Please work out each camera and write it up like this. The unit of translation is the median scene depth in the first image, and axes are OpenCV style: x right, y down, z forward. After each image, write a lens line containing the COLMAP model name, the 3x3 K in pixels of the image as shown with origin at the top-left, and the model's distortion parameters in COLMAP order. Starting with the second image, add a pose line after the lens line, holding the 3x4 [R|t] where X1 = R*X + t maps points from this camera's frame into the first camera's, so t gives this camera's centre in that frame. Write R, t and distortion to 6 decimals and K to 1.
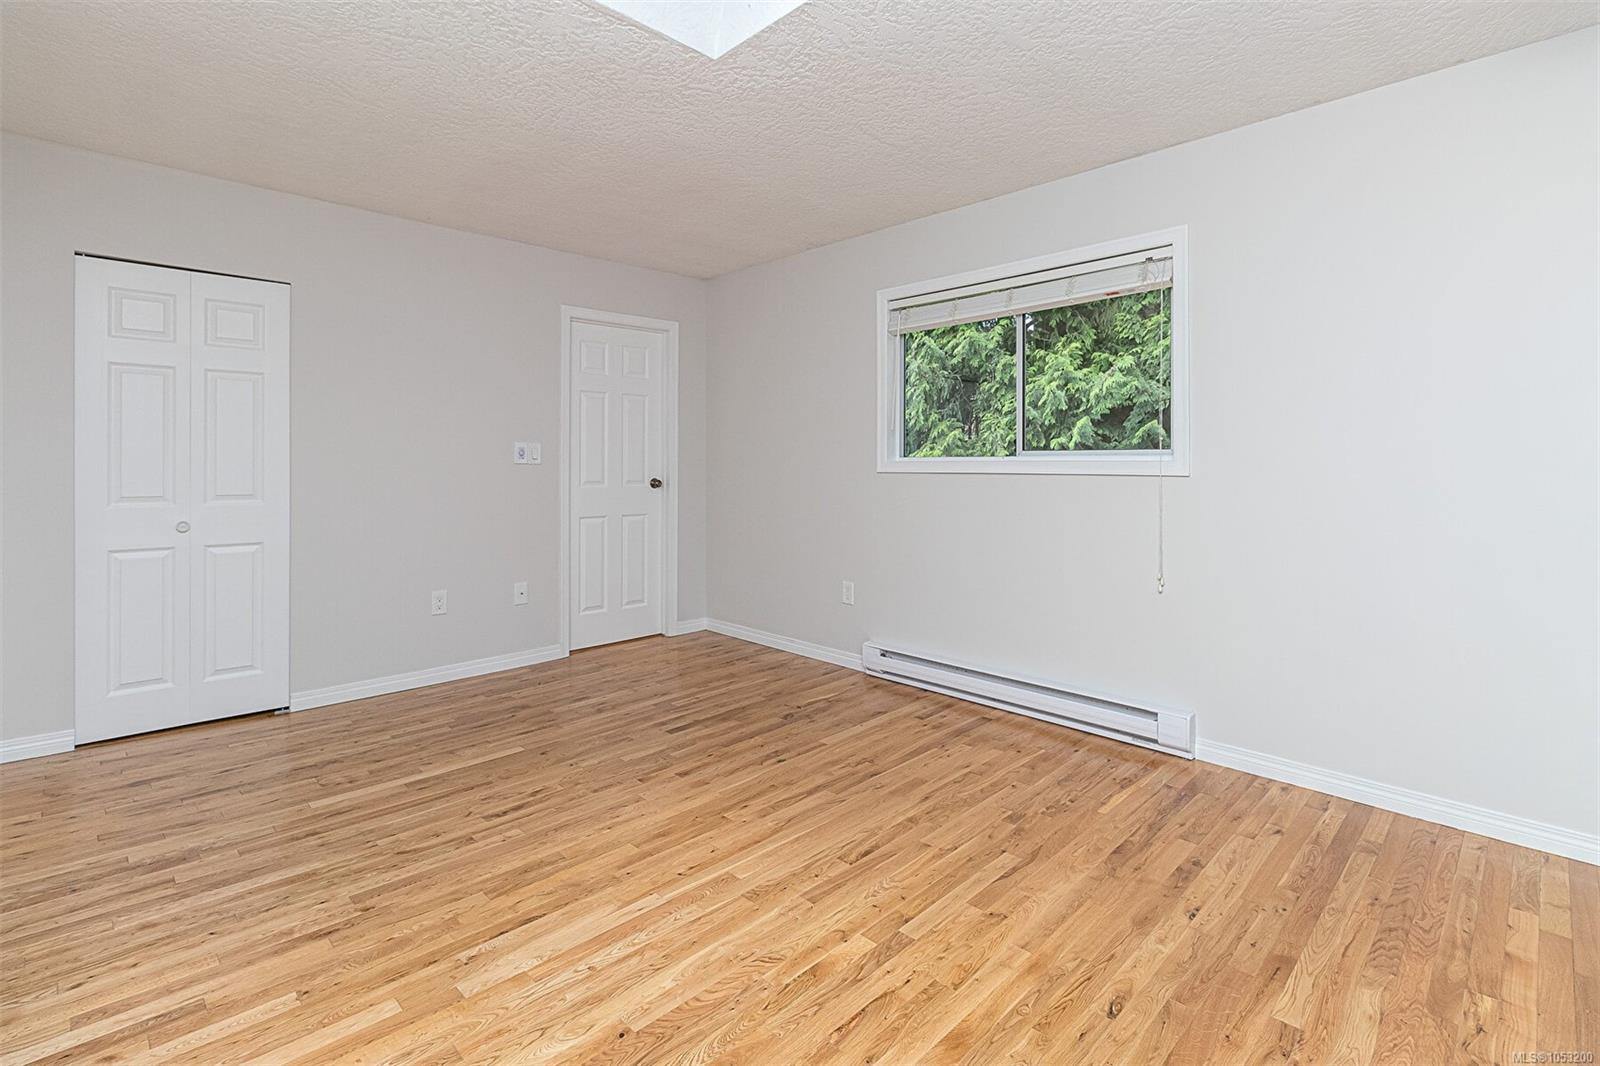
lens RADIAL K [[746.2, 0, 798.8], [0, 746.2, 527.9], [0, 0, 1]] dist [0.001958, -0.000022]
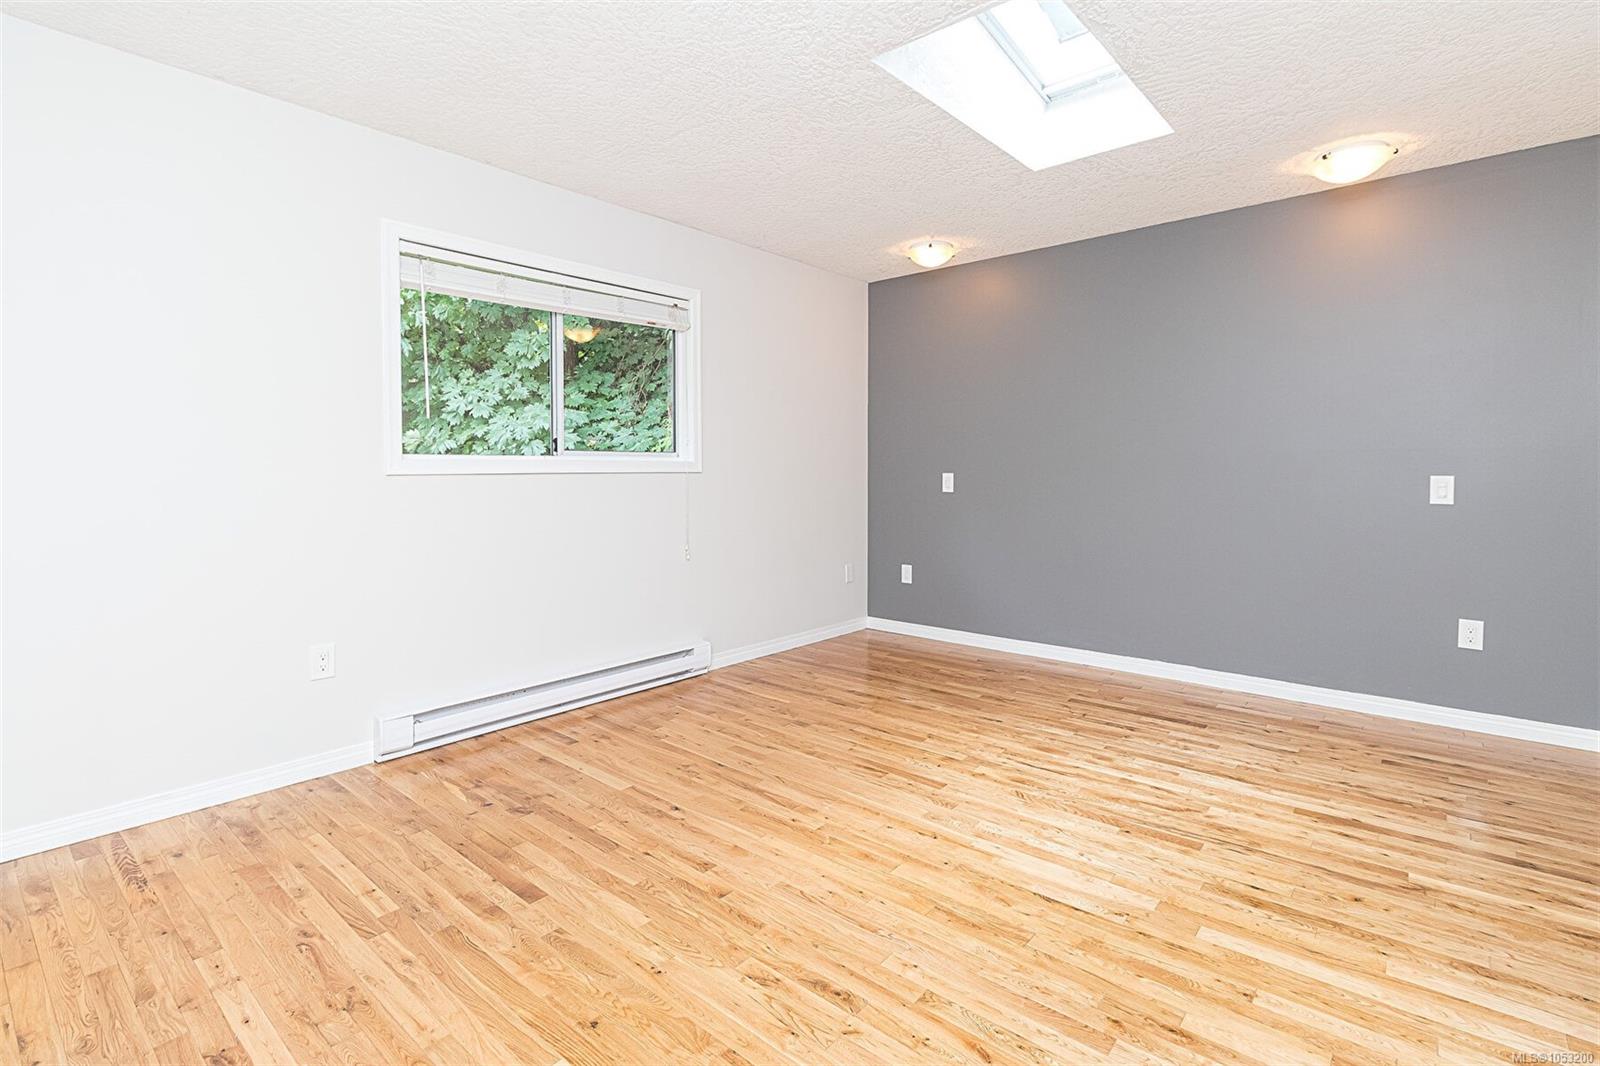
lens RADIAL K [[746.2, 0, 799.8], [0, 746.2, 538.3], [0, 0, 1]] dist [0.001958, -0.000022]
pose [[-0.078437, -0.096728, 0.992215, -0.989362], [0.085160, 0.990994, 0.103341, -0.083191], [-0.993275, 0.092603, -0.069493, 1.028806]]
